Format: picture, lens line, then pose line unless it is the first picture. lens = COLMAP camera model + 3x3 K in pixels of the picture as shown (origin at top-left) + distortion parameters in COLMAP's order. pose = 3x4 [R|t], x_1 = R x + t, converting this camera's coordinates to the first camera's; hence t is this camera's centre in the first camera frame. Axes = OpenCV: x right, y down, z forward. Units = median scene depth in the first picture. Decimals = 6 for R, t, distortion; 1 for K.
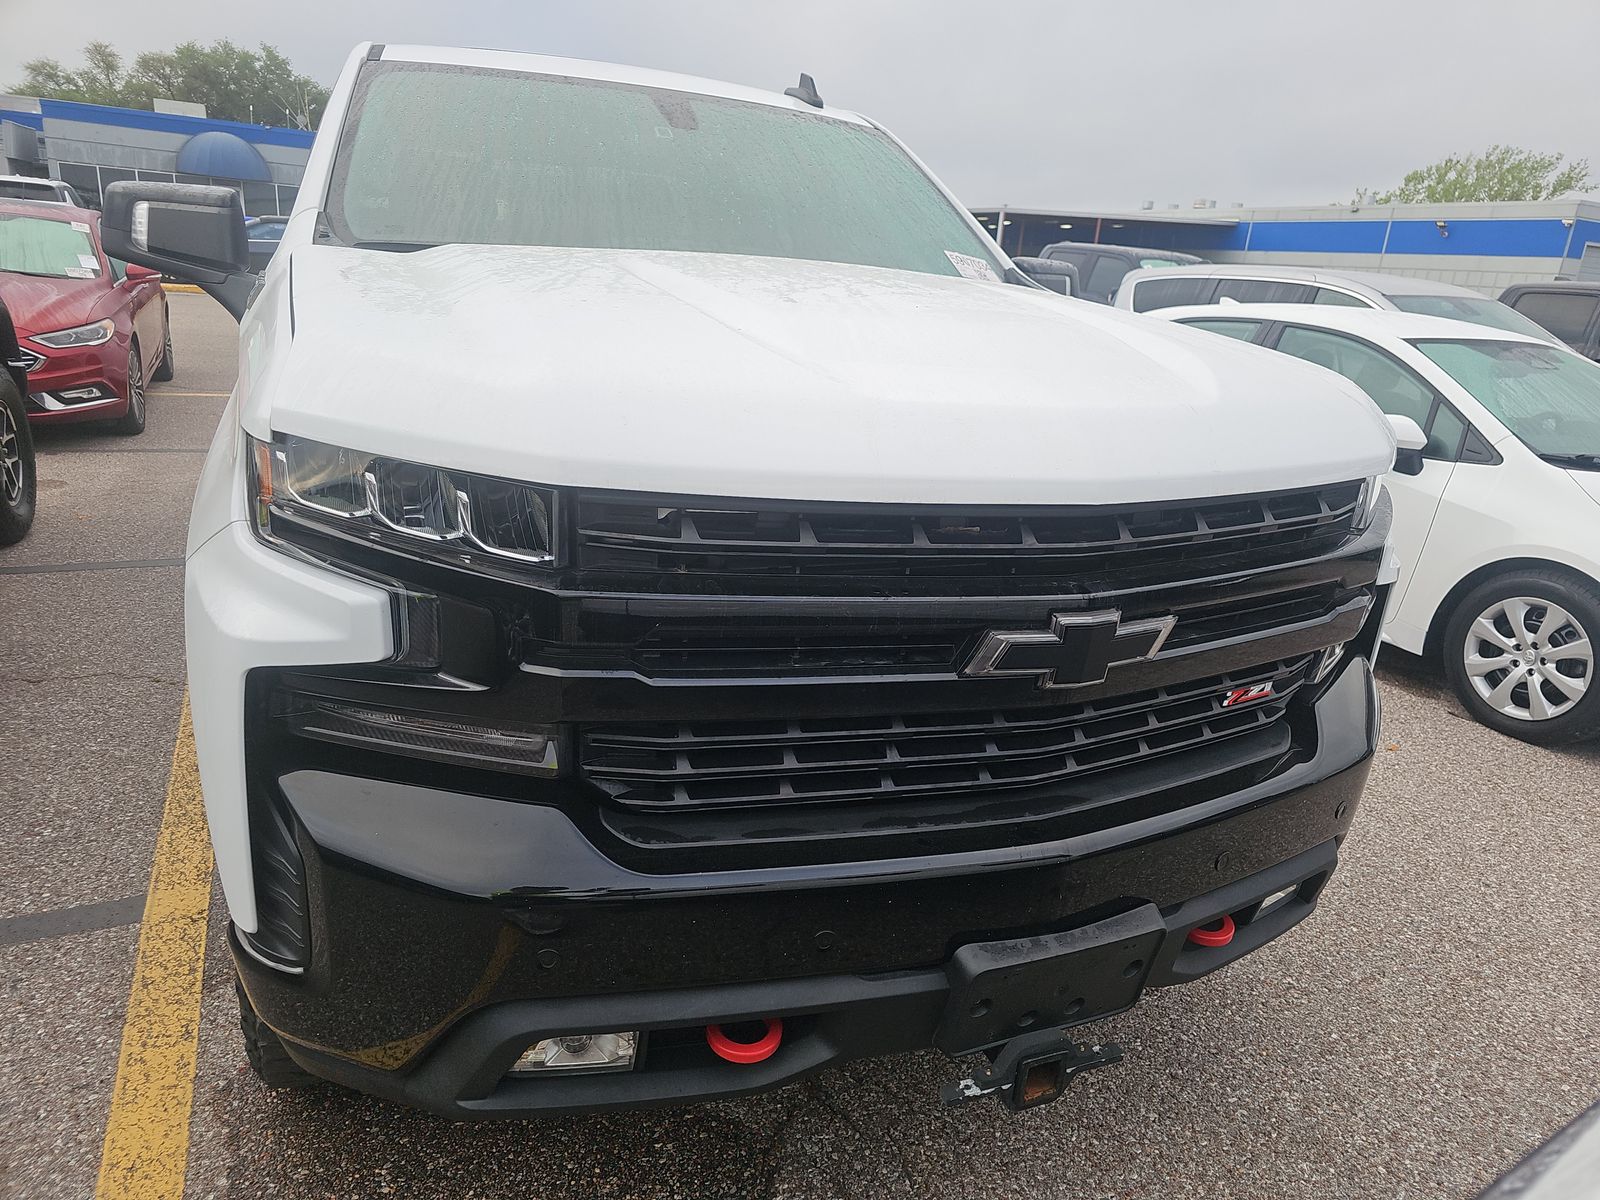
lens RADIAL K [[1140.4, 0, 798.0], [0, 1140.4, 586.8], [0, 0, 1]] dist [0.028148, -0.019527]
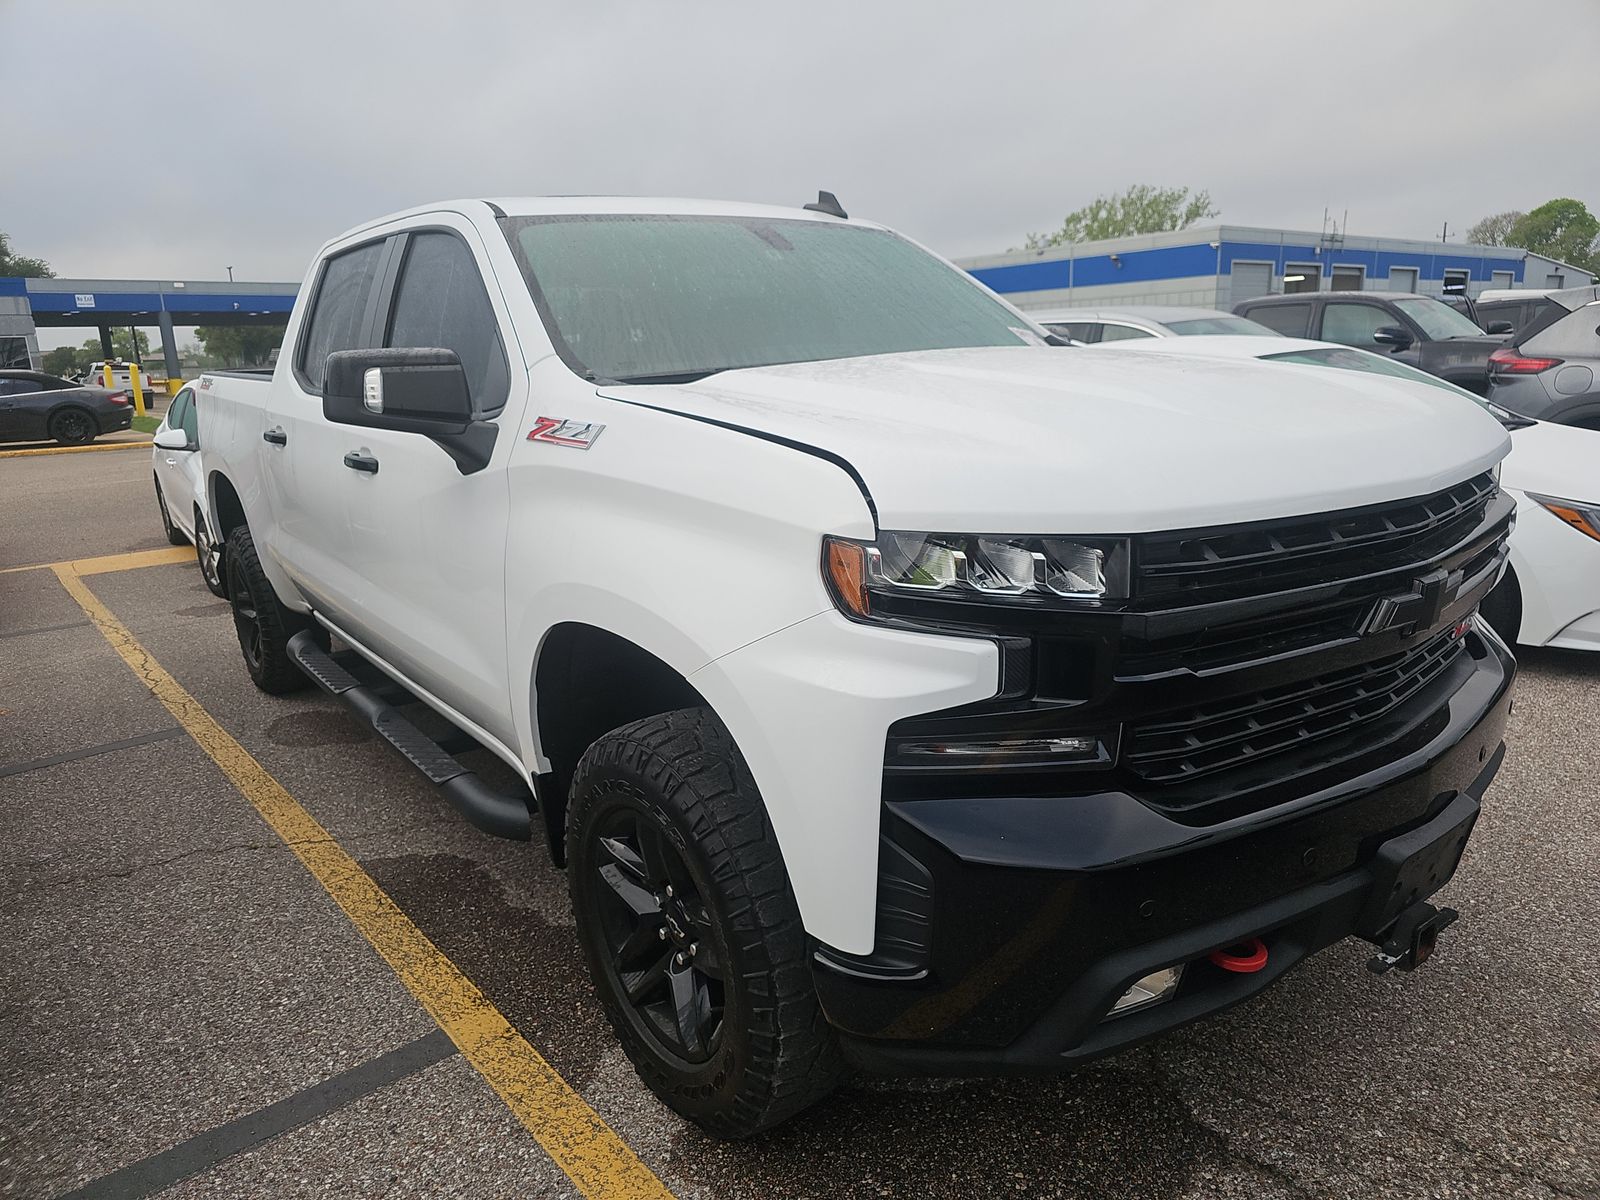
lens RADIAL K [[1140.4, 0, 798.0], [0, 1140.4, 586.8], [0, 0, 1]] dist [0.028148, -0.019527]
pose [[0.962977, -0.161524, 0.215836, -0.410489], [0.174896, 0.983593, -0.044232, -0.018063], [-0.205150, 0.080343, 0.975427, -0.090485]]
